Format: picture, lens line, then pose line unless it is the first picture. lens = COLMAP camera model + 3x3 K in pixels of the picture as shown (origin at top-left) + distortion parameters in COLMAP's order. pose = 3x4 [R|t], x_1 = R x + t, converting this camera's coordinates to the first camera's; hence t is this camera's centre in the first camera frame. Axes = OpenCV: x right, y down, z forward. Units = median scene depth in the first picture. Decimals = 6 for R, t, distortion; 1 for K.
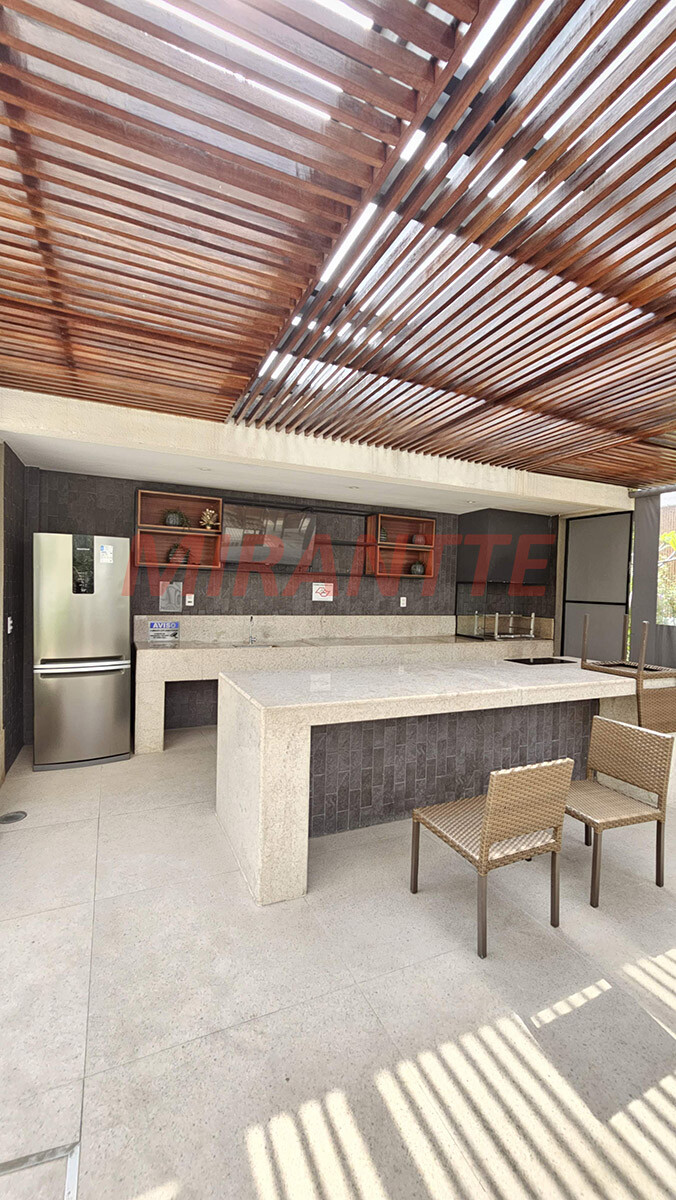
lens RADIAL K [[484.5, 0, 342.0], [0, 484.5, 611.0], [0, 0, 1]] dist [0.002402, 0.000065]
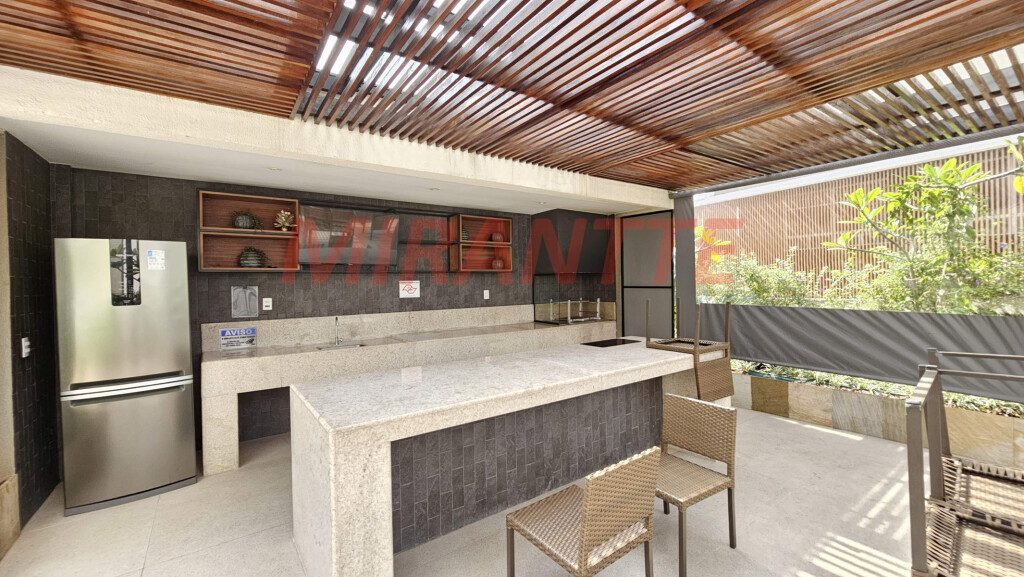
lens RADIAL K [[413.4, 0, 517.5], [0, 413.4, 286.1], [0, 0, 1]] dist [0.002402, 0.000065]
pose [[0.979113, -0.045619, 0.198131, 0.017772], [0.052294, 0.998223, -0.028585, -0.012039], [-0.196475, 0.038349, 0.979759, 0.117523]]
